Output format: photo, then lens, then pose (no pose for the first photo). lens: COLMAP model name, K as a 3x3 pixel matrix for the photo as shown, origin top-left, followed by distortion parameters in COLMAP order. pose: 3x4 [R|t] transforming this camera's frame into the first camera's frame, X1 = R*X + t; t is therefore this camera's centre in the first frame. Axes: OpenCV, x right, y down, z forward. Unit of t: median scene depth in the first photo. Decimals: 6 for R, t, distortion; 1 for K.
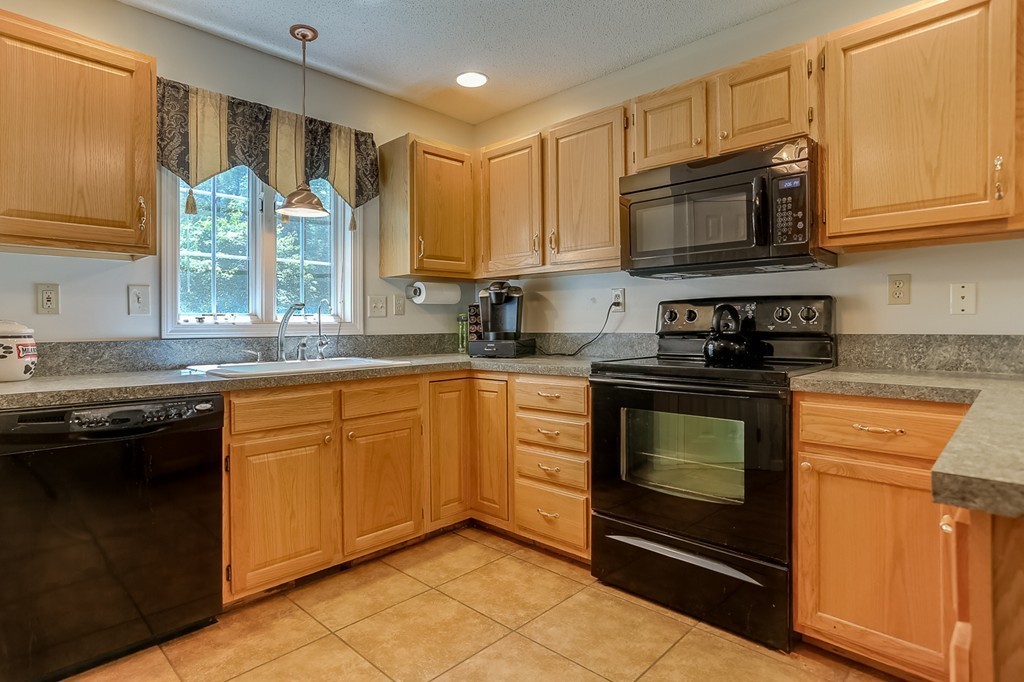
lens RADIAL K [[543.3, 0, 491.9], [0, 543.3, 326.1], [0, 0, 1]] dist [-0.002374, 0.002641]
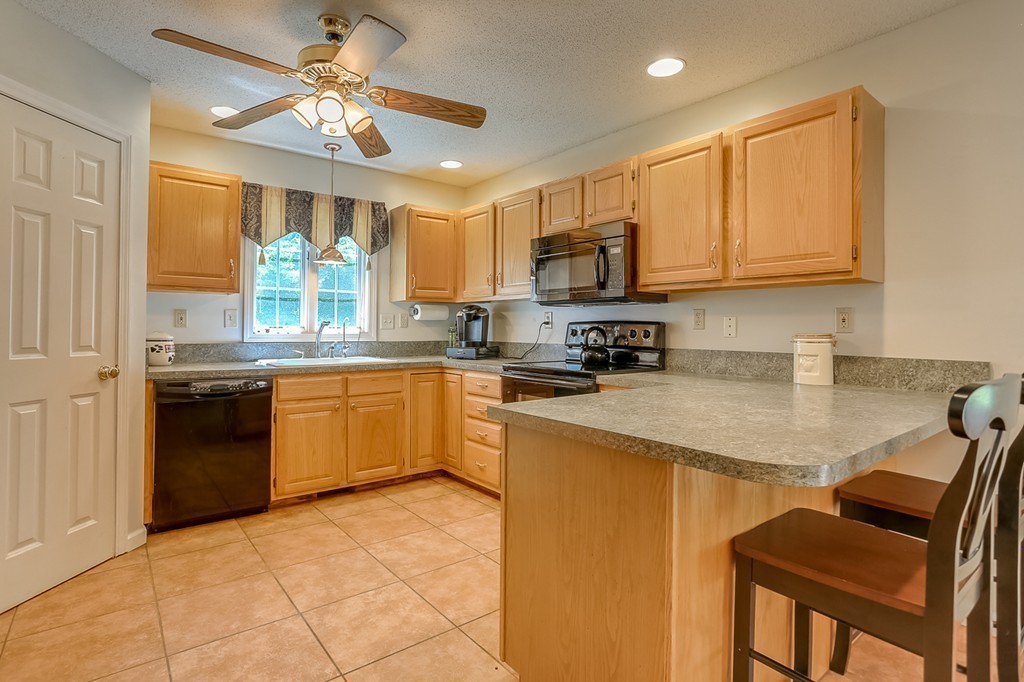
lens RADIAL K [[519.3, 0, 491.2], [0, 519.3, 326.6], [0, 0, 1]] dist [-0.003131, -0.000459]
pose [[0.989852, 0.014678, -0.141345, 0.325527], [-0.015277, 0.999878, -0.003158, -0.029149], [0.141281, 0.005285, 0.989955, -0.408852]]
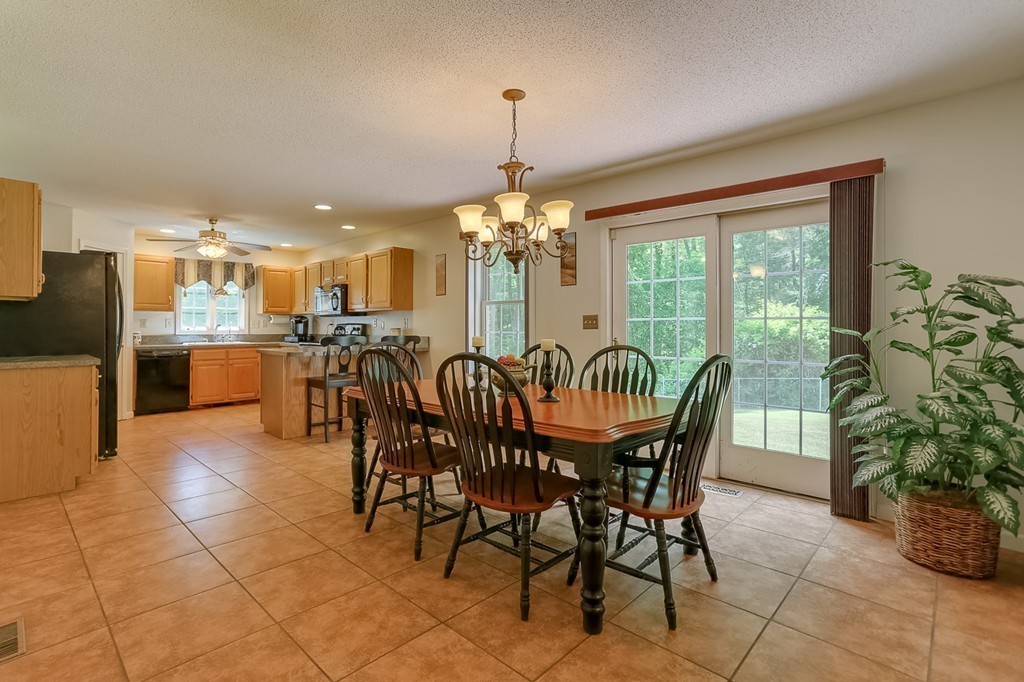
lens RADIAL K [[489.2, 0, 490.3], [0, 489.2, 324.6], [0, 0, 1]] dist [-0.004274, 0.000278]
pose [[0.999954, 0.008331, 0.004786, 1.258581], [-0.008294, 0.999937, -0.007593, -0.031122], [-0.004849, 0.007553, 0.999960, -1.932060]]
